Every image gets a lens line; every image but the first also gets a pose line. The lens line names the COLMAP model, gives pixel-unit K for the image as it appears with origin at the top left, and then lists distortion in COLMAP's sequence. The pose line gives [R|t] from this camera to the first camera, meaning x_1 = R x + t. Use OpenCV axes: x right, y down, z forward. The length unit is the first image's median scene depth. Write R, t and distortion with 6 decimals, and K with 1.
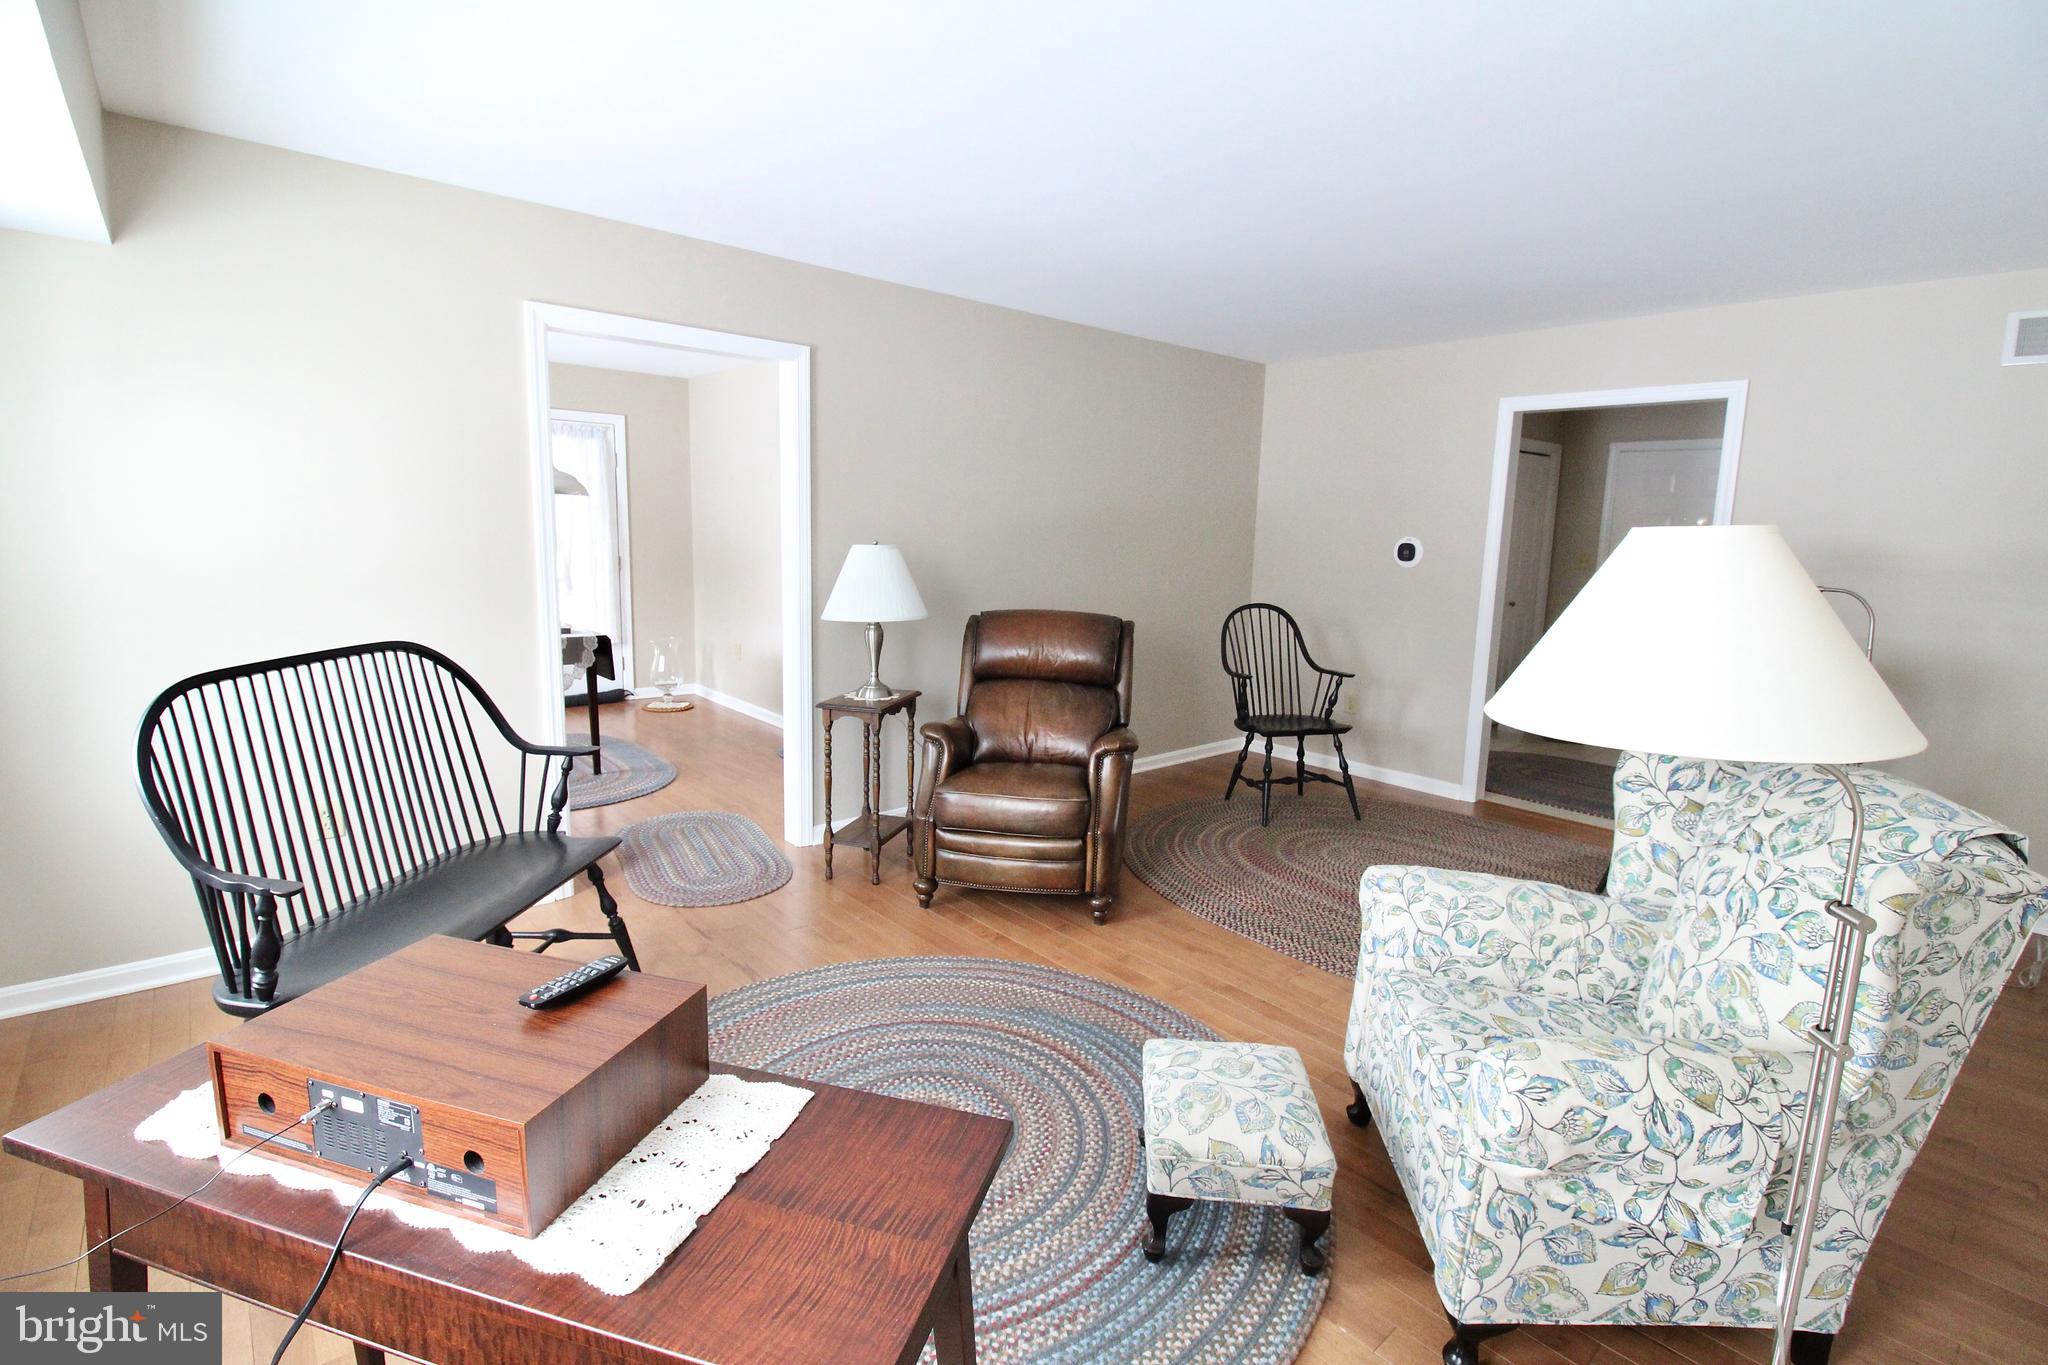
lens RADIAL K [[951.5, 0, 1029.2], [0, 951.5, 664.7], [0, 0, 1]] dist [-0.007100, -0.005062]
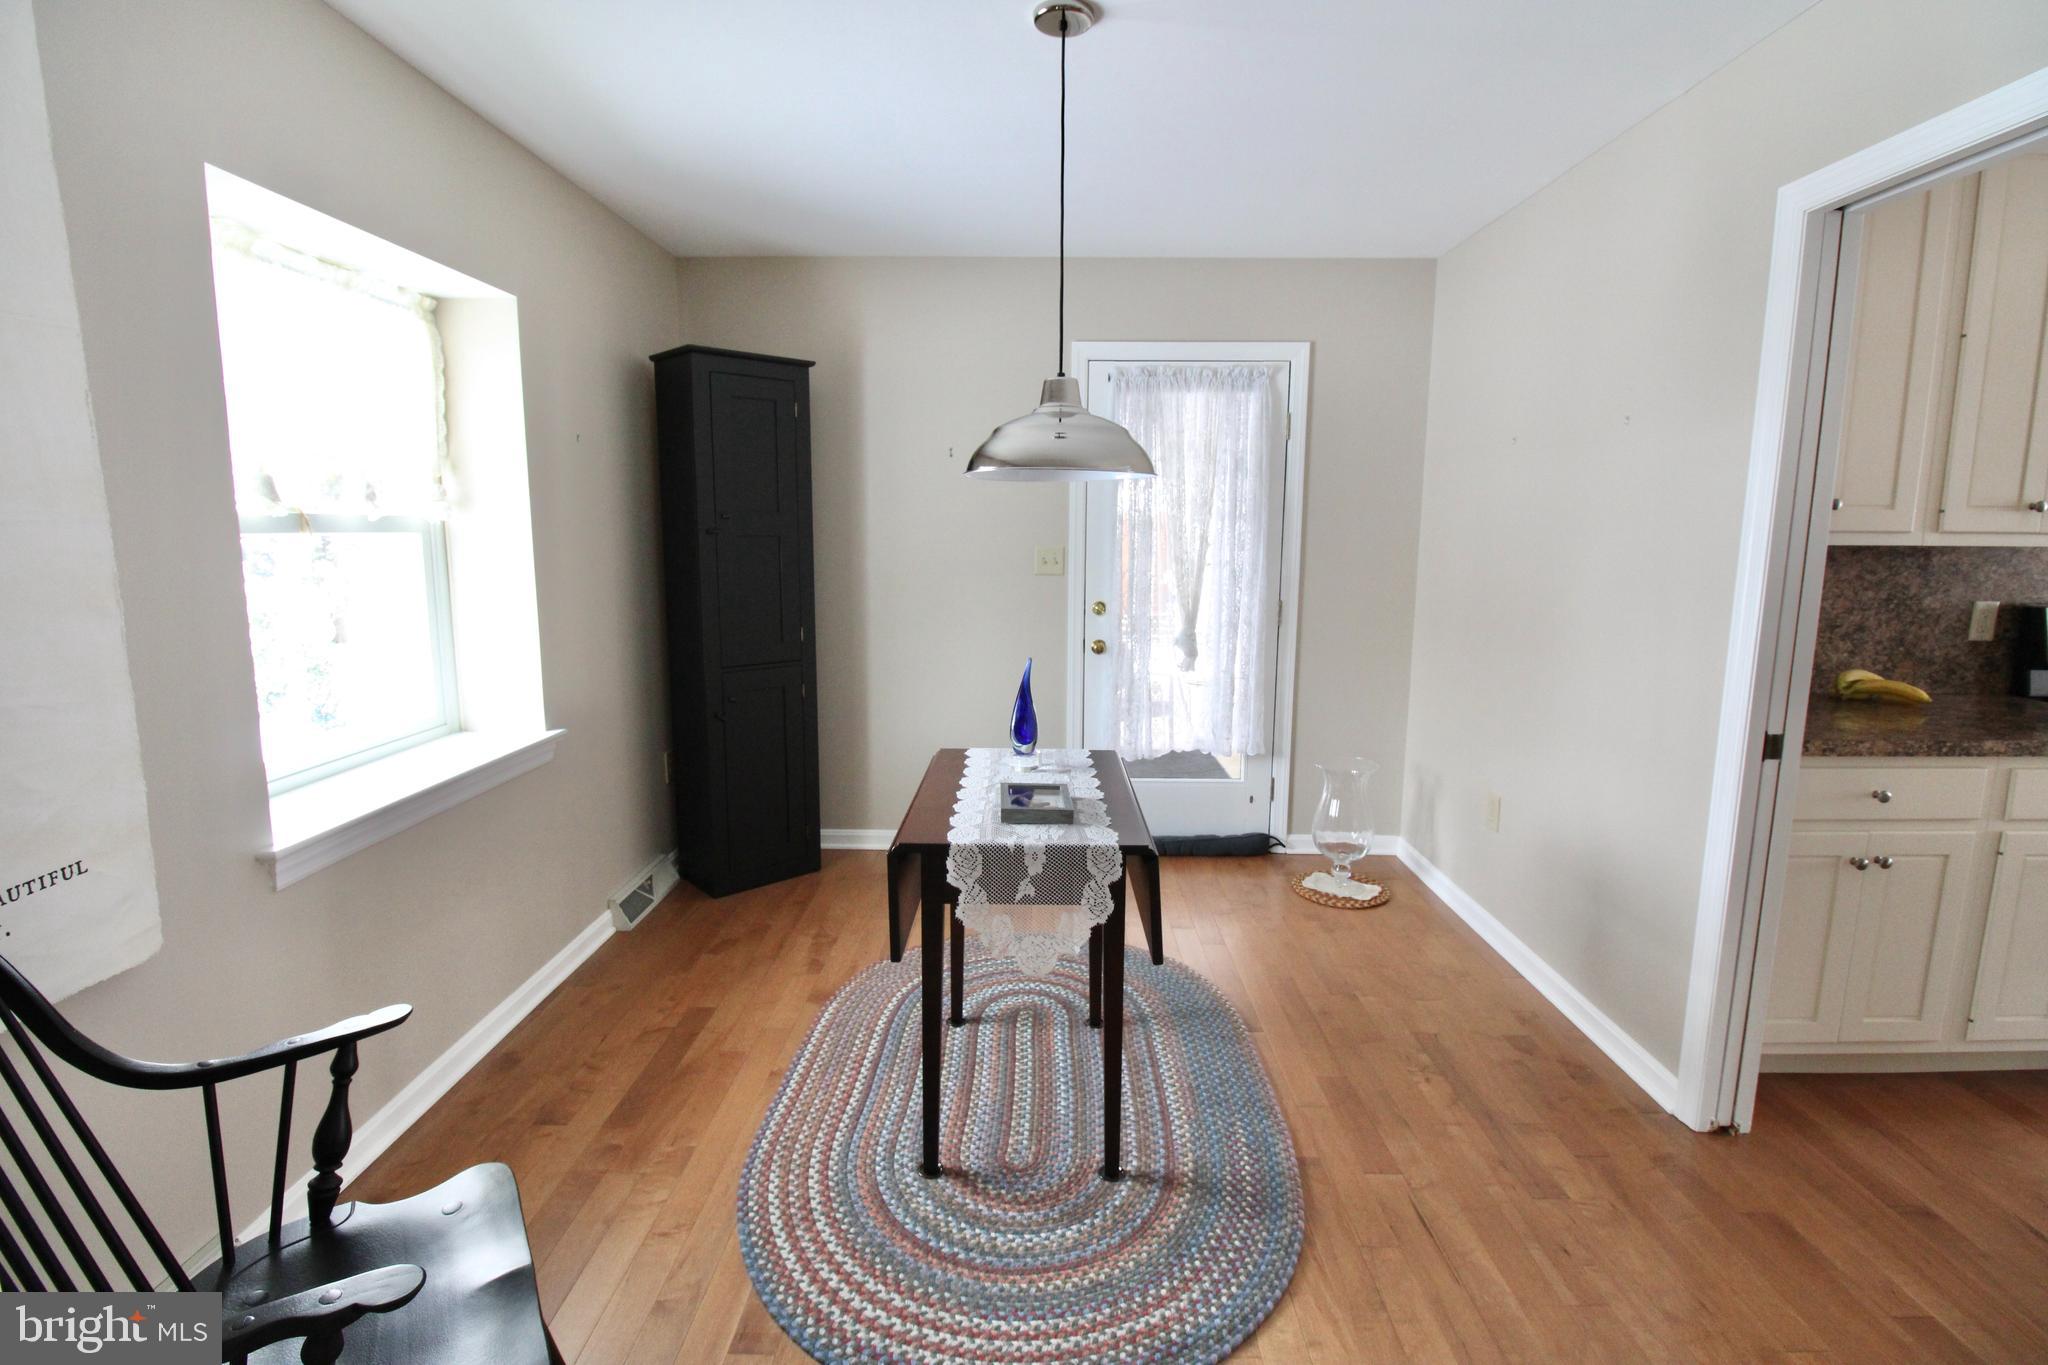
lens RADIAL K [[951.5, 0, 1027.5], [0, 951.5, 666.5], [0, 0, 1]] dist [-0.007100, -0.005062]
pose [[0.745347, 0.073478, -0.662615, -0.300665], [-0.085923, 0.996206, 0.013820, -0.124263], [0.661116, 0.046634, 0.748833, 0.862180]]
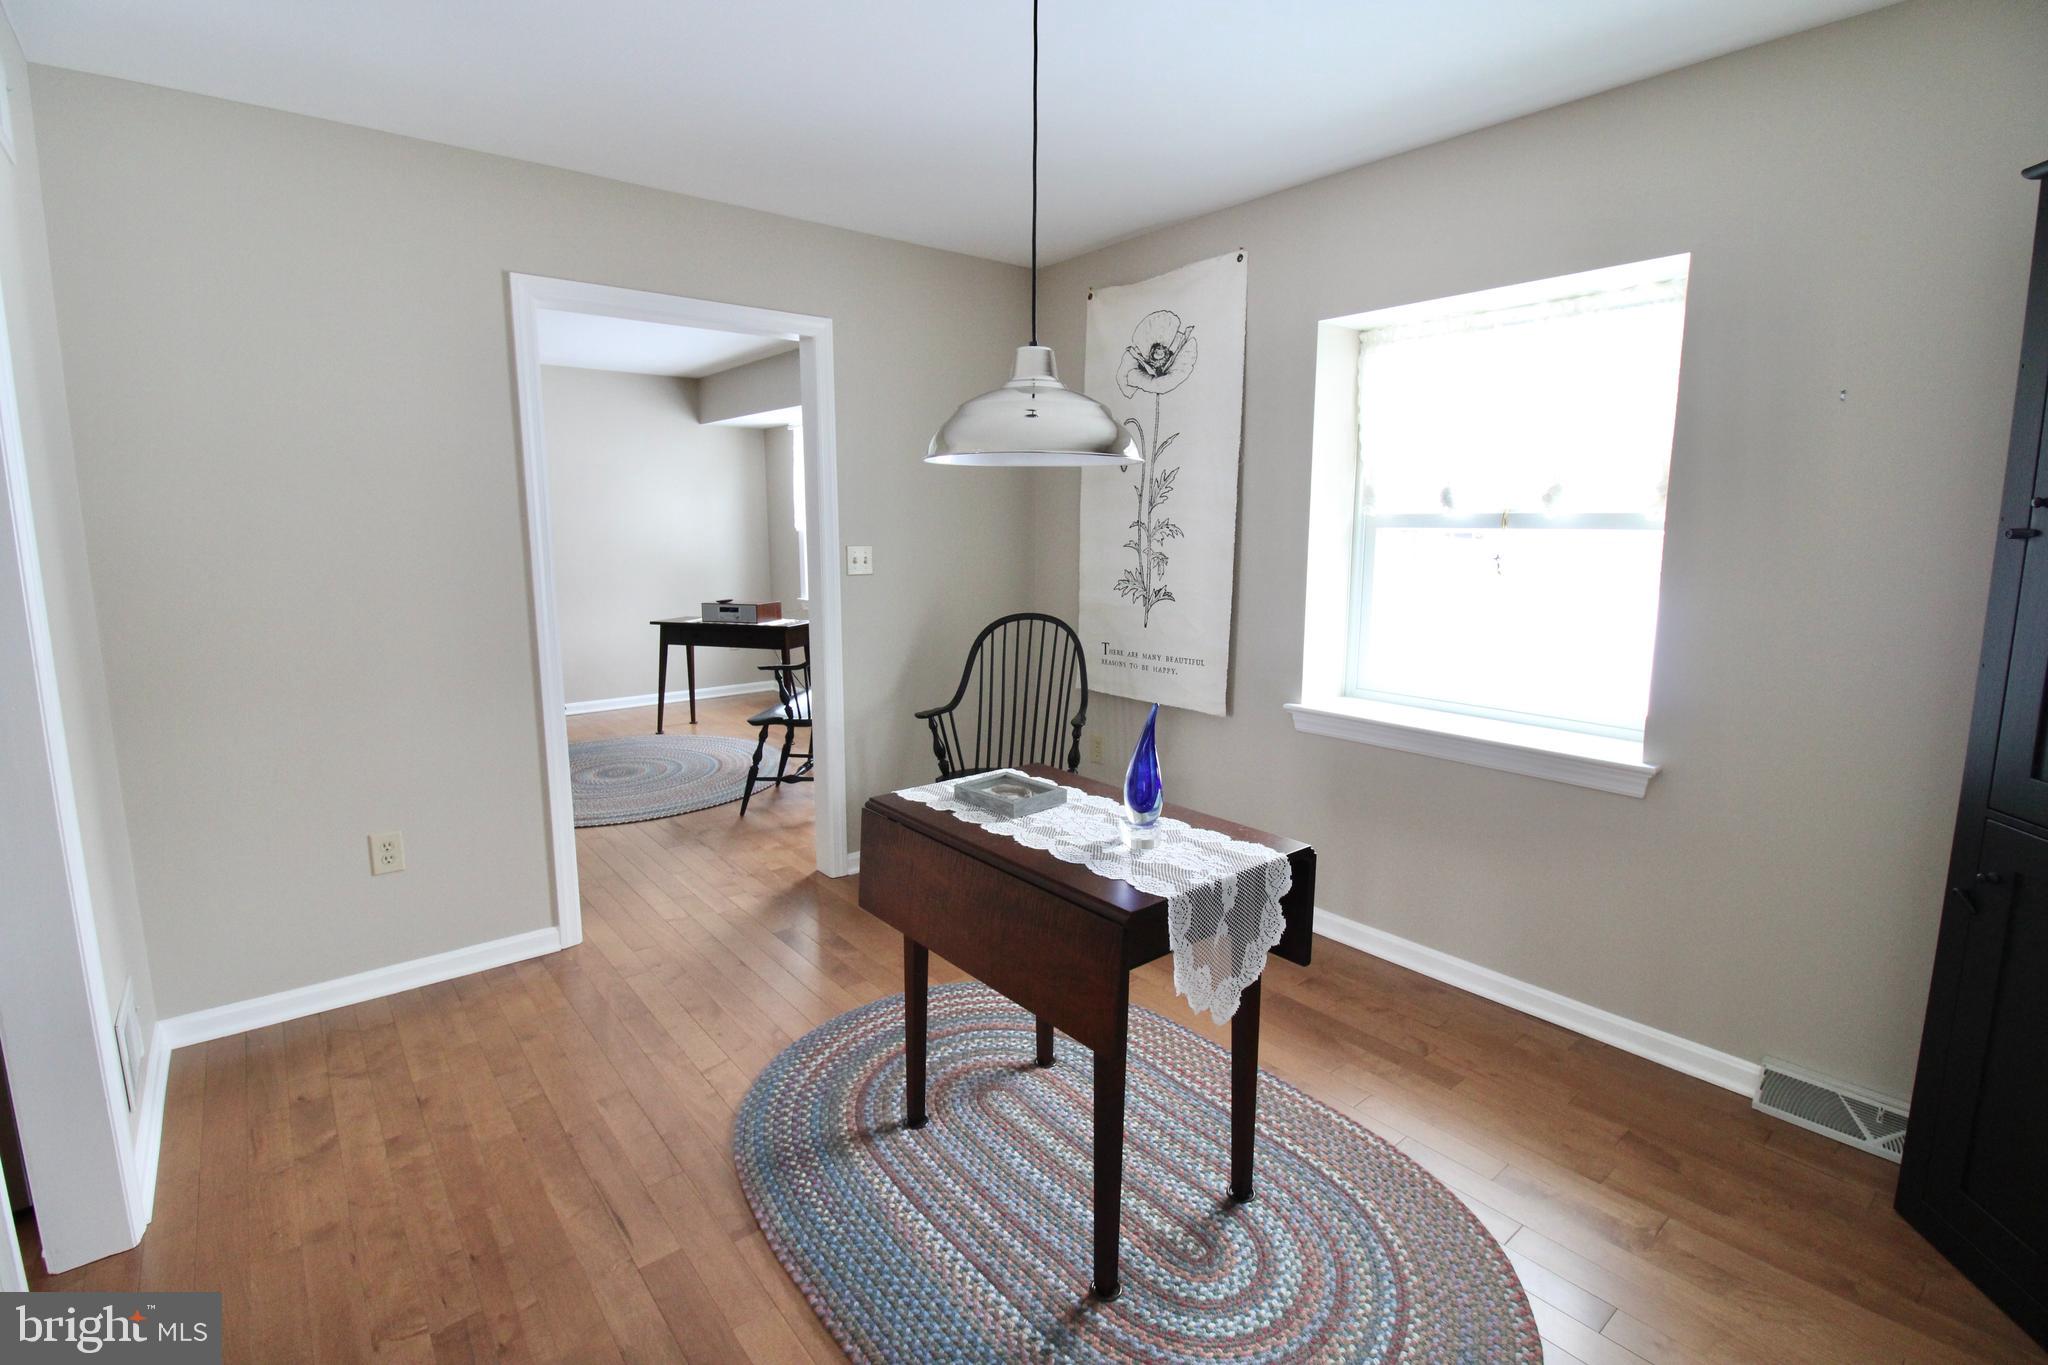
lens RADIAL K [[951.5, 0, 1032.1], [0, 951.5, 663.9], [0, 0, 1]] dist [-0.007100, -0.005062]
pose [[-0.999186, -0.031369, 0.025368, -0.715747], [-0.022593, 0.956050, 0.292331, -0.286225], [-0.033423, 0.291519, -0.955981, 1.873523]]
